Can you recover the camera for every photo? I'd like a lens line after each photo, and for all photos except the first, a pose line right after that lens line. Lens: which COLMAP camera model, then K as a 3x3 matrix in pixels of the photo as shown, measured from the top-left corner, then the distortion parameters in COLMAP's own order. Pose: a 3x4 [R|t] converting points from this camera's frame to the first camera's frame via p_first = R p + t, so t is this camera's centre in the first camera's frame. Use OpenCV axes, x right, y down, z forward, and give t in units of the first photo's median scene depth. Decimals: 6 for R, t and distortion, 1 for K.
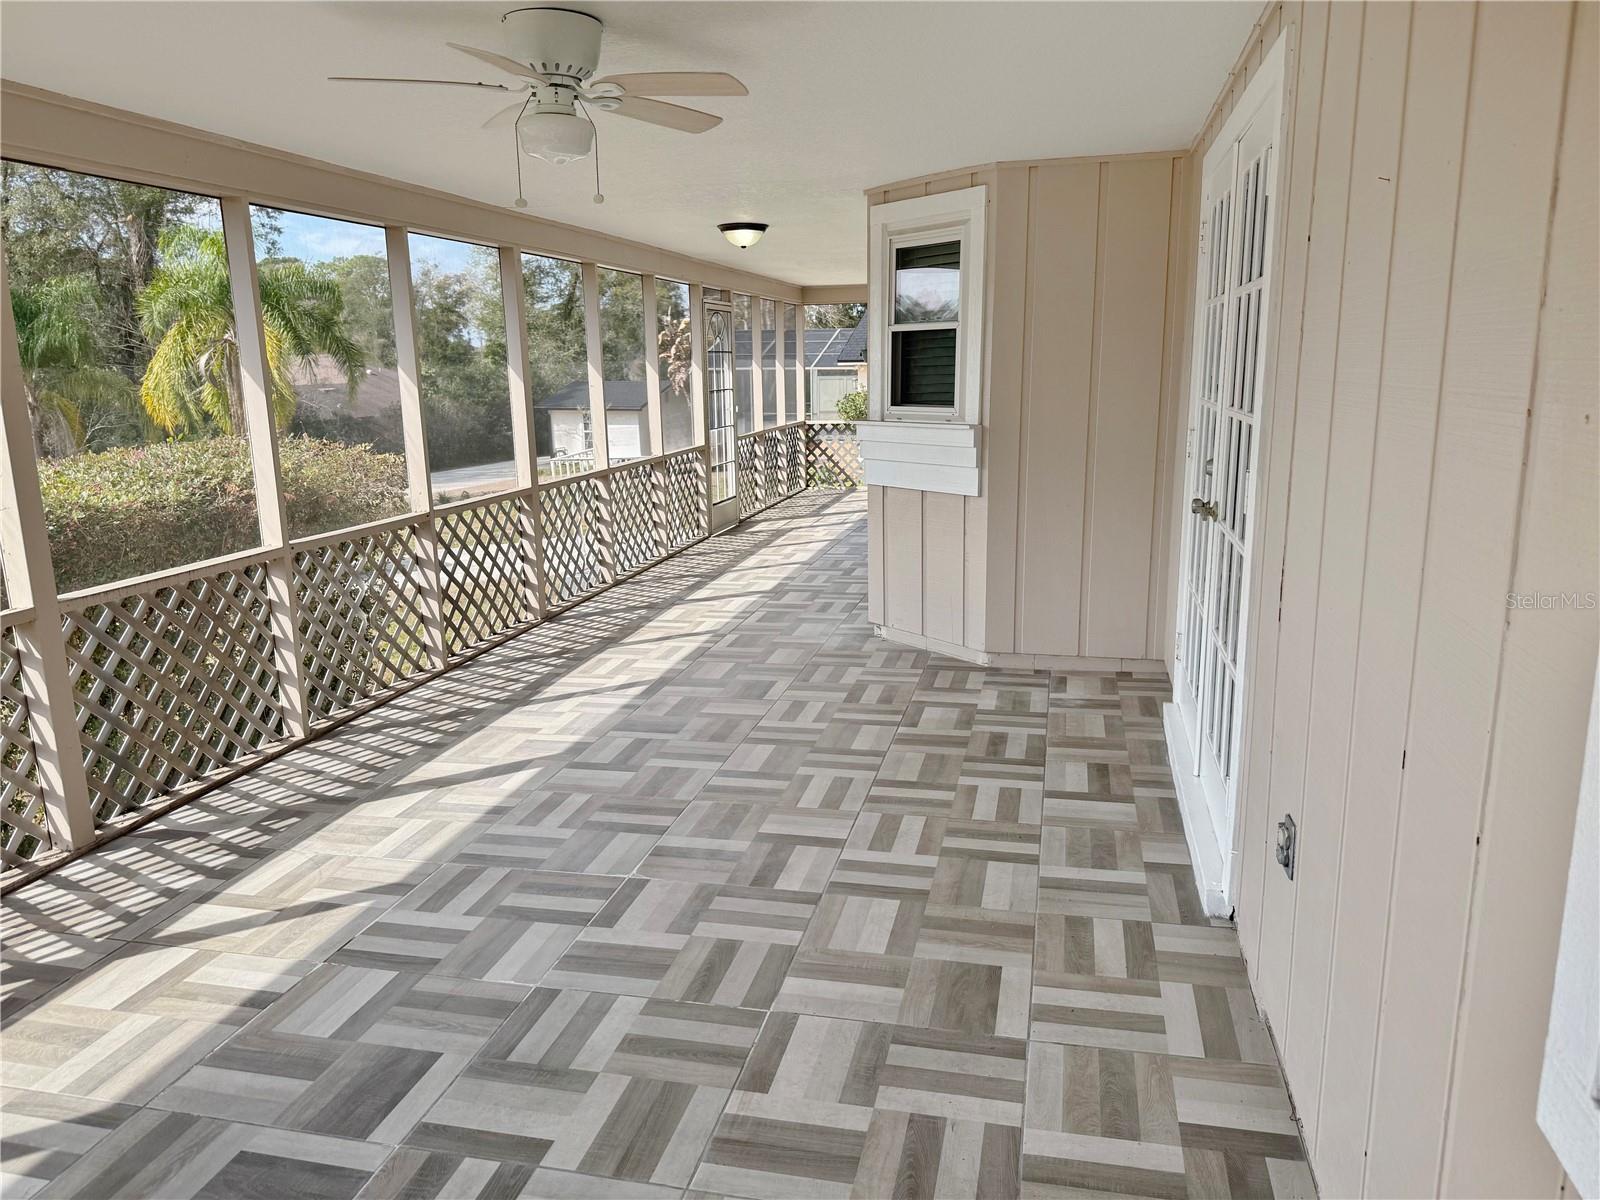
lens RADIAL K [[1114.7, 0, 813.4], [0, 1114.7, 598.7], [0, 0, 1]] dist [0.072029, -0.093886]
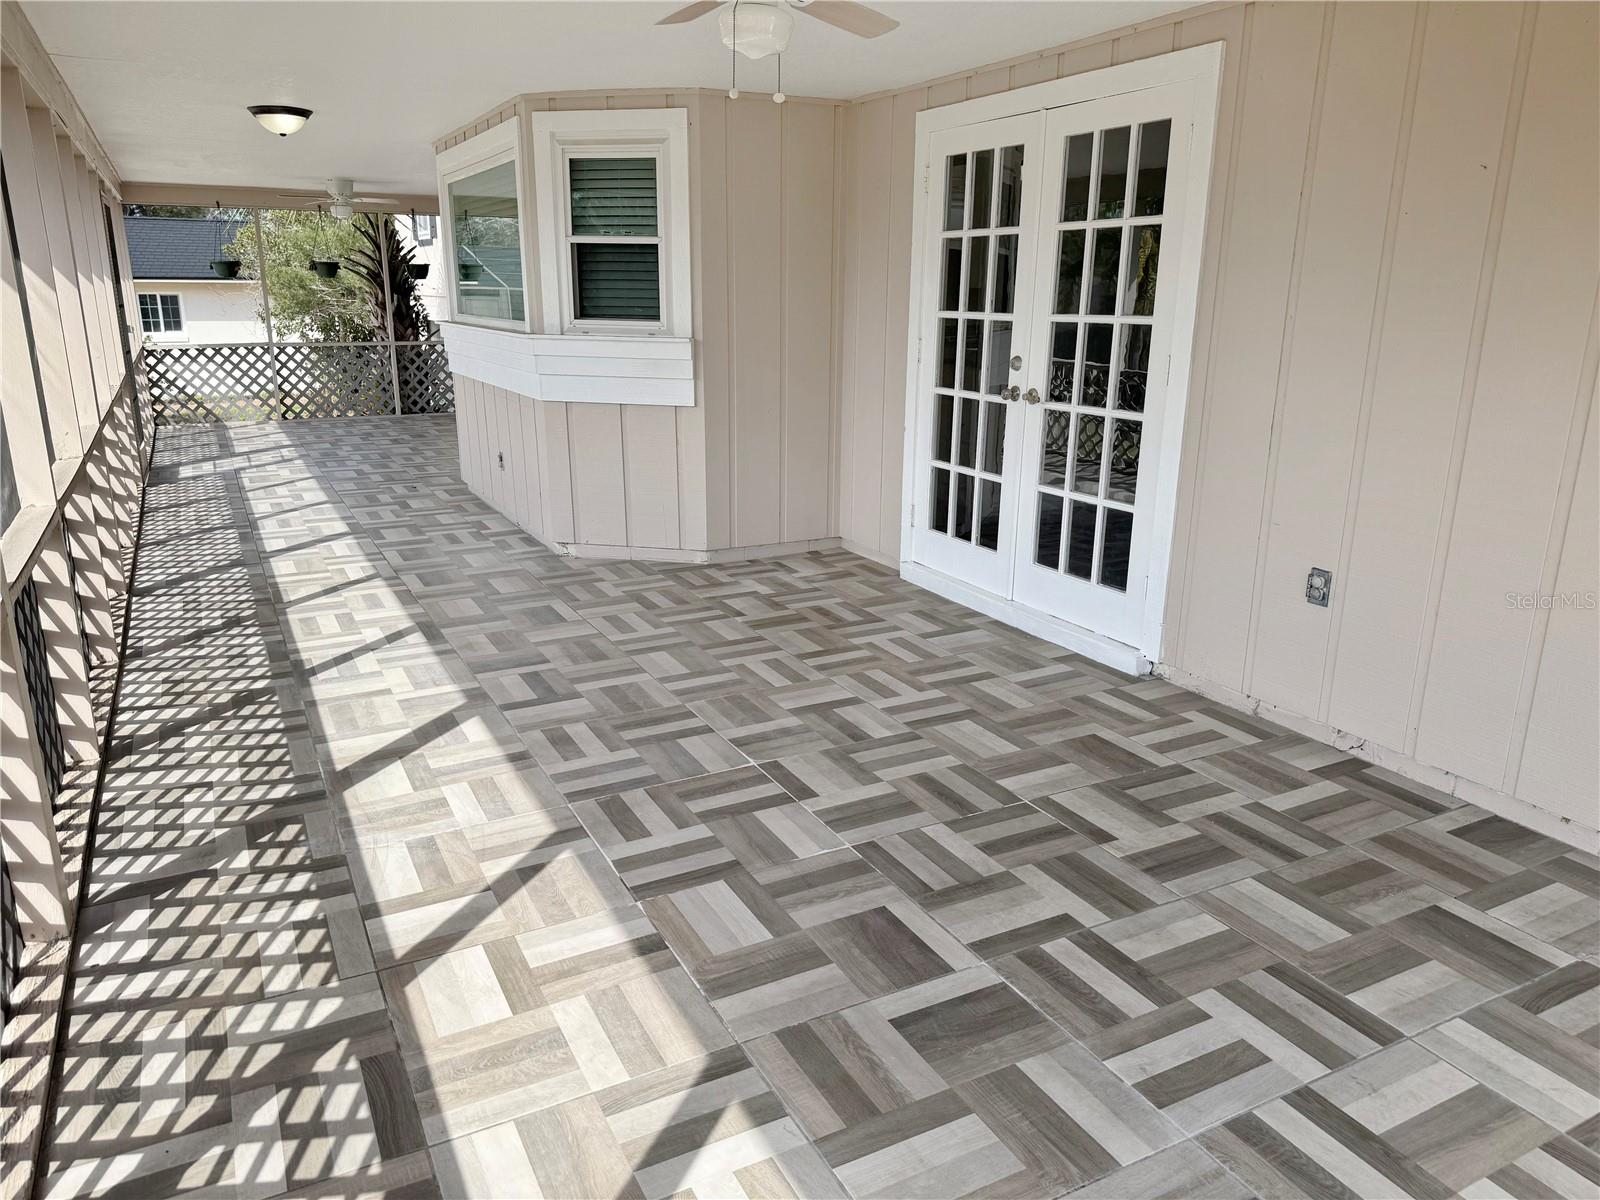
lens RADIAL K [[1114.7, 0, 798.5], [0, 1114.7, 599.3], [0, 0, 1]] dist [0.072029, -0.093886]
pose [[0.757922, -0.151689, 0.634465, -0.599944], [0.117082, 0.988428, 0.096450, 0.000596], [-0.641753, 0.001183, 0.766911, 0.137436]]
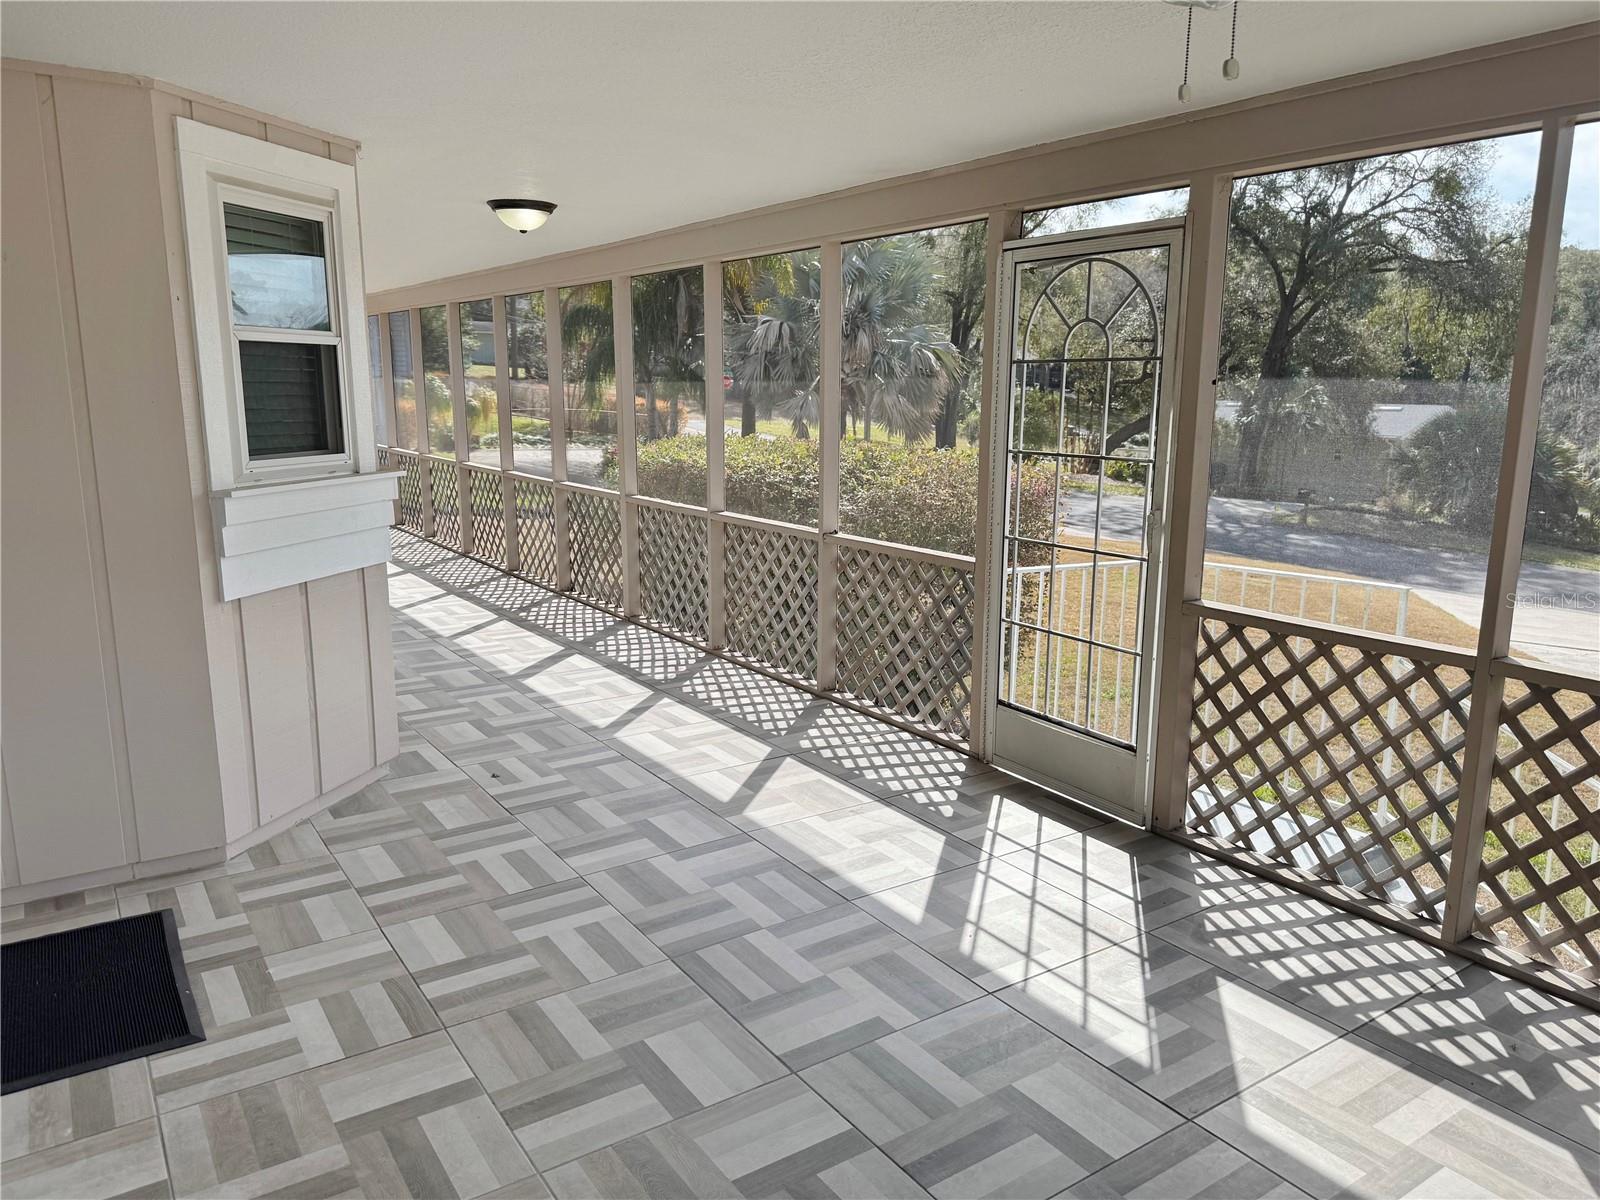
lens RADIAL K [[1114.7, 0, 801.9], [0, 1114.7, 596.9], [0, 0, 1]] dist [0.072029, -0.093886]
pose [[-0.665872, 0.154423, -0.729909, 0.487083], [-0.157262, 0.927311, 0.339651, -0.422831], [0.729303, 0.340951, -0.593186, 1.813086]]
